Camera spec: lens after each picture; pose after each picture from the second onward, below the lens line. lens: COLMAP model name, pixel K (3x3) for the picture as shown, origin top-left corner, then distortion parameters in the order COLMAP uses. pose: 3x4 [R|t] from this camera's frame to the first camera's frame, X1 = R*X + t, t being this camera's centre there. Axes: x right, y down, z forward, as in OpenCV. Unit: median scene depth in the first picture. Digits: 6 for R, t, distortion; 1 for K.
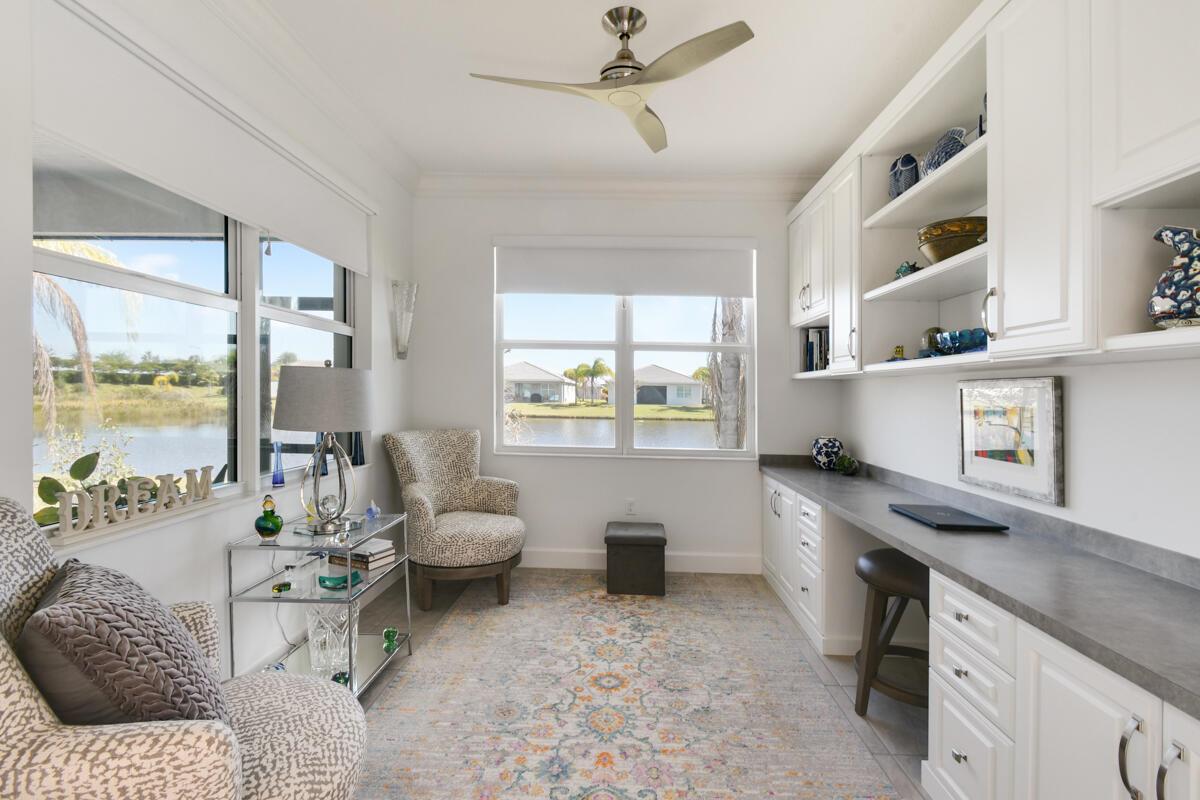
lens RADIAL K [[559.1, 0, 604.0], [0, 559.1, 392.4], [0, 0, 1]] dist [0.006984, -0.002847]
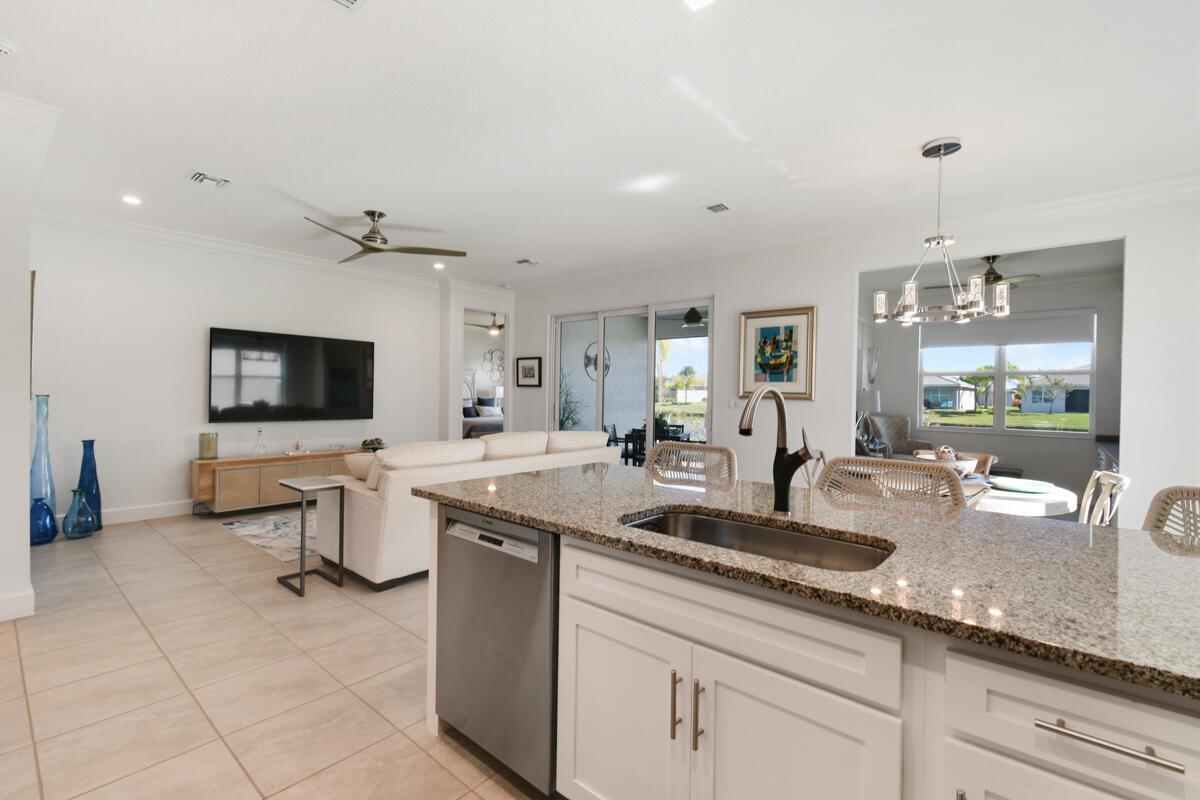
lens RADIAL K [[527.7, 0, 590.9], [0, 527.7, 394.2], [0, 0, 1]] dist [-0.007343, 0.000488]
pose [[0.775714, -0.003228, -0.631076, 0.134651], [-0.001254, 0.999977, -0.006656, 0.000031], [0.631083, 0.005955, 0.775693, -1.844874]]
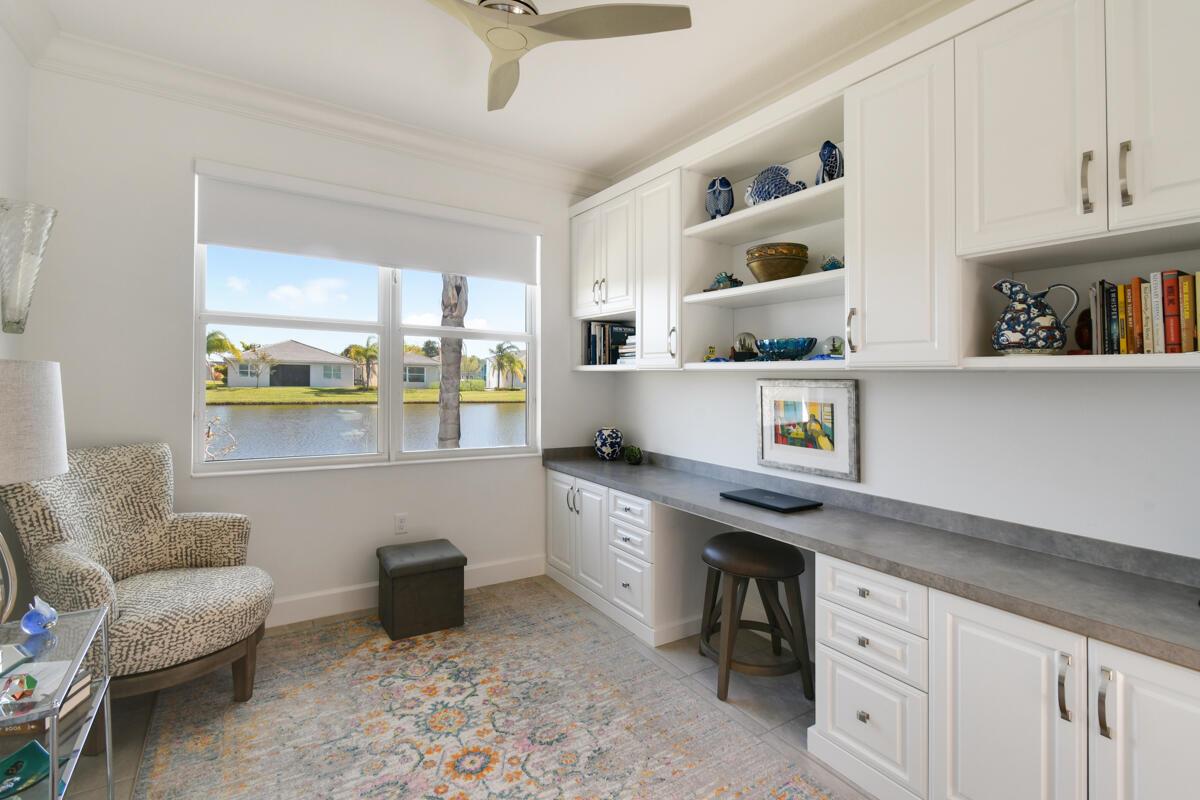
lens RADIAL K [[559.1, 0, 619.2], [0, 559.1, 362.8], [0, 0, 1]] dist [0.006984, -0.002847]
pose [[0.811030, 0.015979, 0.584787, -0.265871], [-0.005579, 0.999793, -0.019581, -0.028361], [-0.584979, 0.012618, 0.810951, 0.209005]]
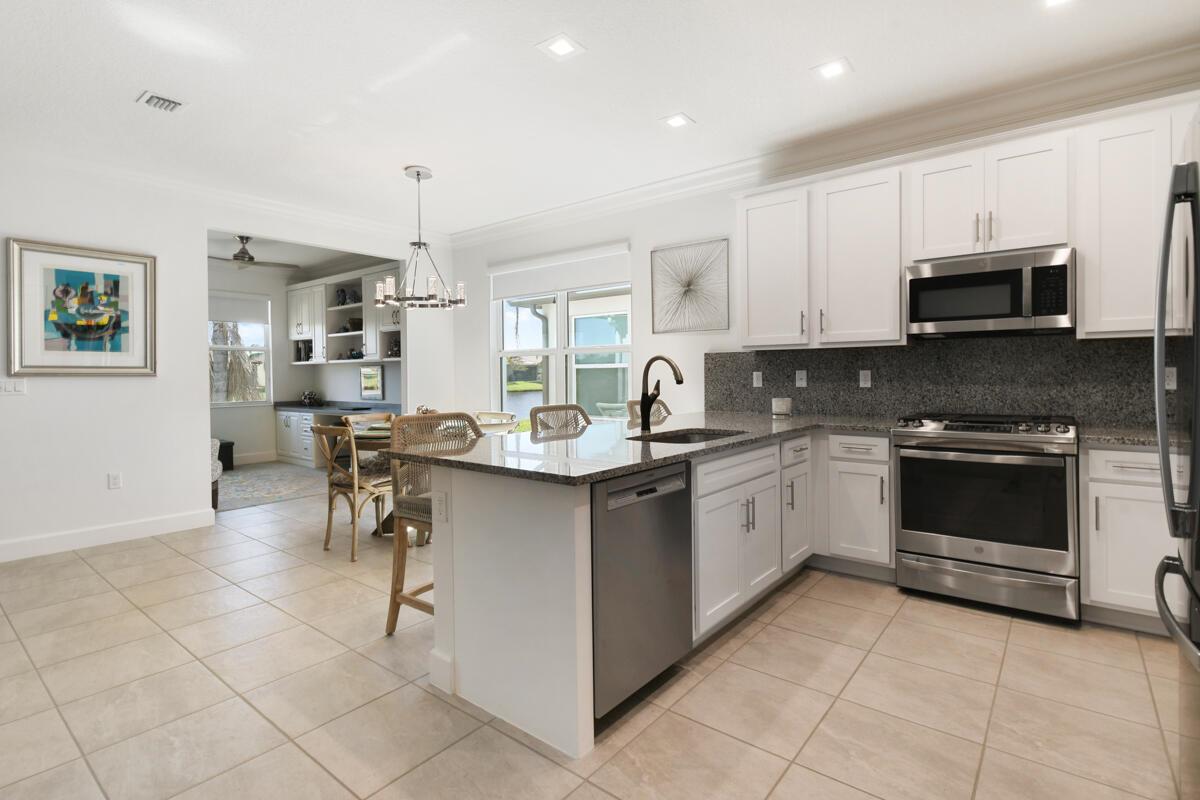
lens RADIAL K [[589.9, 0, 609.9], [0, 589.9, 361.3], [0, 0, 1]] dist [0.012714, -0.002961]
pose [[0.606237, -0.004852, 0.795269, -1.022010], [0.017374, 0.999824, -0.007144, 0.000242], [-0.795094, 0.018148, 0.606214, -1.887571]]
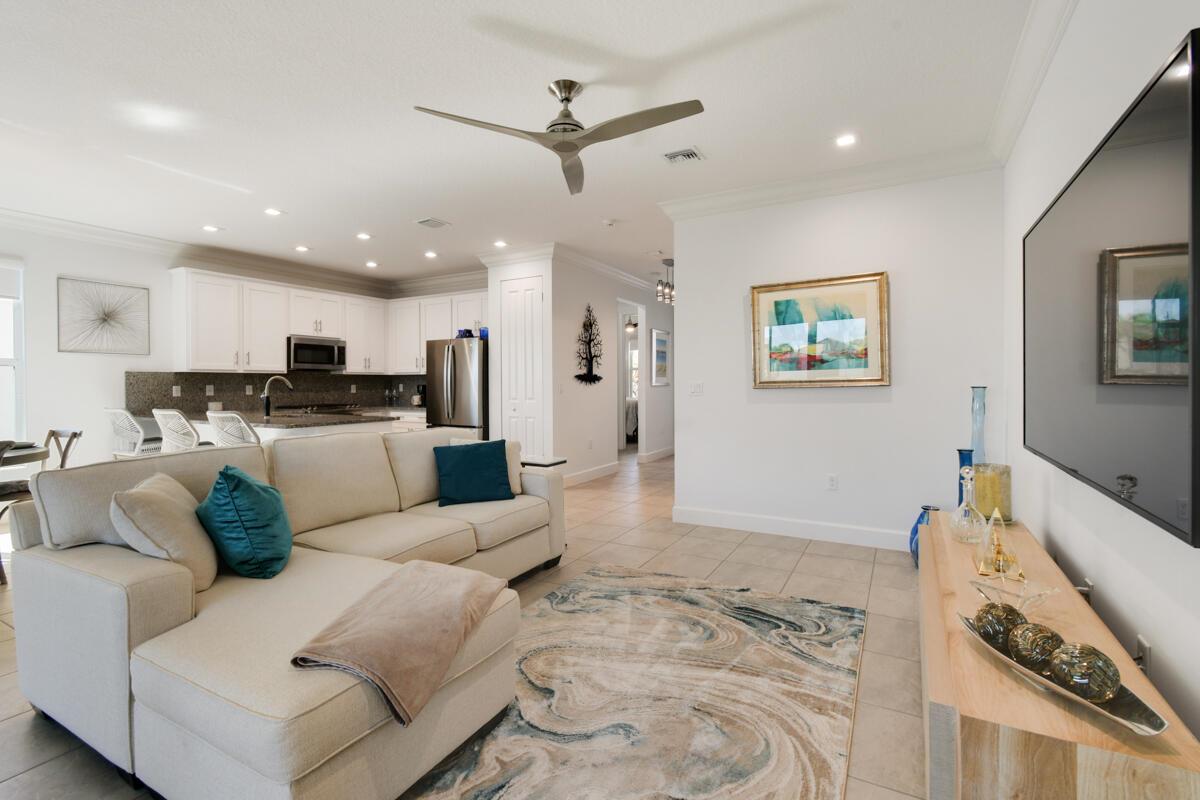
lens RADIAL K [[559.1, 0, 593.3], [0, 559.1, 400.2], [0, 0, 1]] dist [0.006984, -0.002847]
pose [[-0.880861, -0.022645, 0.472832, -2.069867], [-0.008139, 0.999432, 0.032703, -0.006334], [-0.473304, 0.024959, -0.880545, -0.004129]]
